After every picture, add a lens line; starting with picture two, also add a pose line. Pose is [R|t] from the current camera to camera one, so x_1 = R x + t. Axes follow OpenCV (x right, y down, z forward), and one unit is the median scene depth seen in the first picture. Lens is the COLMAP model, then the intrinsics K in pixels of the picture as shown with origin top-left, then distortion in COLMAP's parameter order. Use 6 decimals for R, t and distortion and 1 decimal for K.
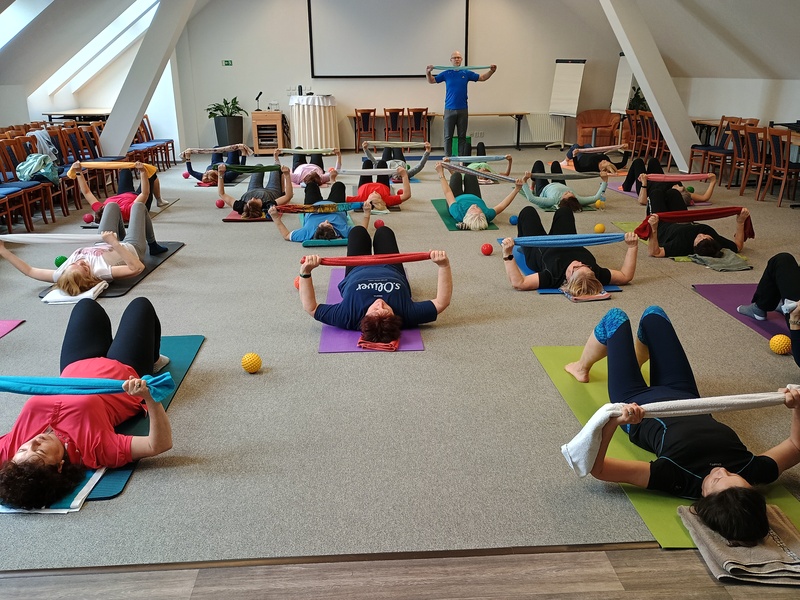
lens RADIAL K [[675.8, 0, 397.9], [0, 675.8, 308.1], [0, 0, 1]] dist [0.055762, -0.060307]
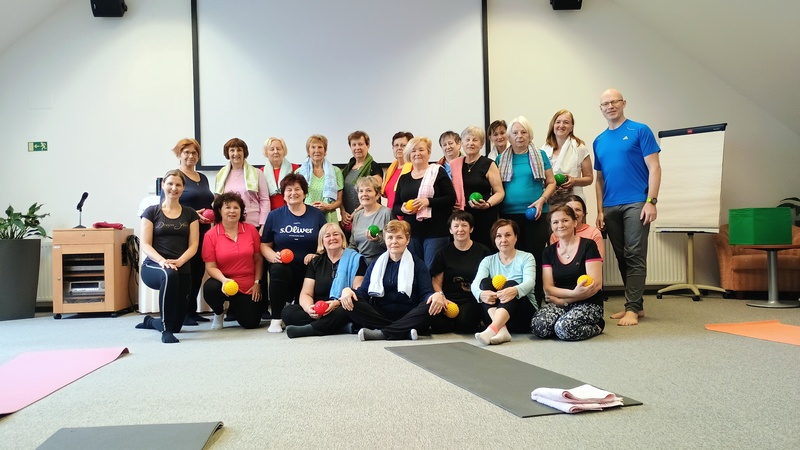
lens RADIAL K [[563.6, 0, 404.8], [0, 563.6, 226.5], [0, 0, 1]] dist [0.004613, 0.001034]
pose [[0.999851, -0.012327, -0.012109, 0.057797], [0.007032, 0.930394, -0.366495, -0.195638], [0.015784, 0.366355, 0.930341, 0.876695]]
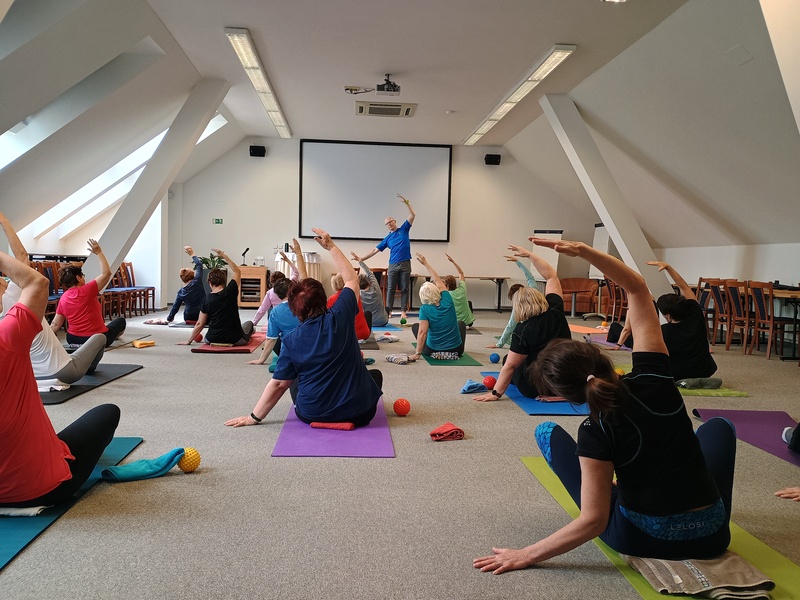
lens RADIAL K [[675.8, 0, 395.6], [0, 675.8, 306.1], [0, 0, 1]] dist [0.055762, -0.060307]
pose [[0.999212, 0.035559, 0.017608, 0.007703], [-0.029531, 0.962809, -0.268563, 0.046425], [-0.026503, 0.267831, 0.963101, 0.051572]]
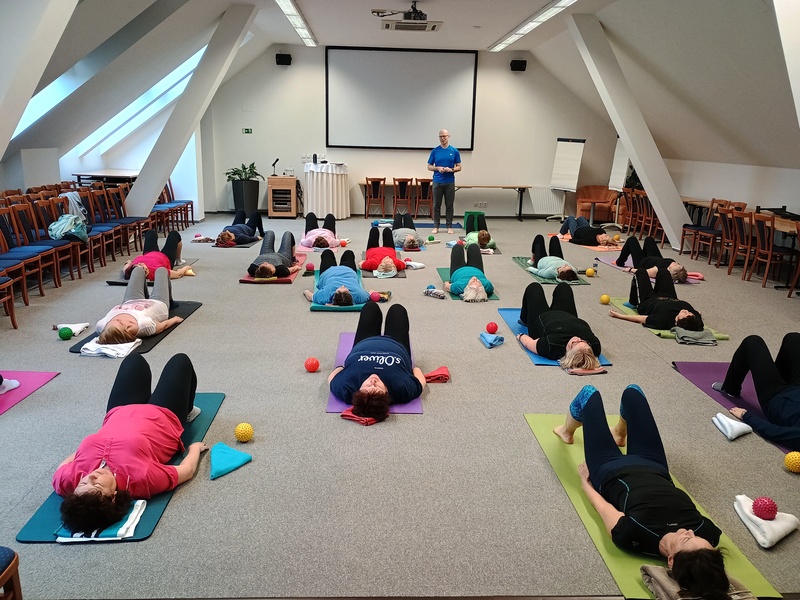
lens RADIAL K [[675.8, 0, 397.4], [0, 675.8, 308.2], [0, 0, 1]] dist [0.055762, -0.060307]
pose [[0.999379, 0.034619, -0.006519, -0.000630], [-0.035043, 0.995876, -0.083688, -0.006430], [0.003595, 0.083864, 0.996471, -0.043814]]
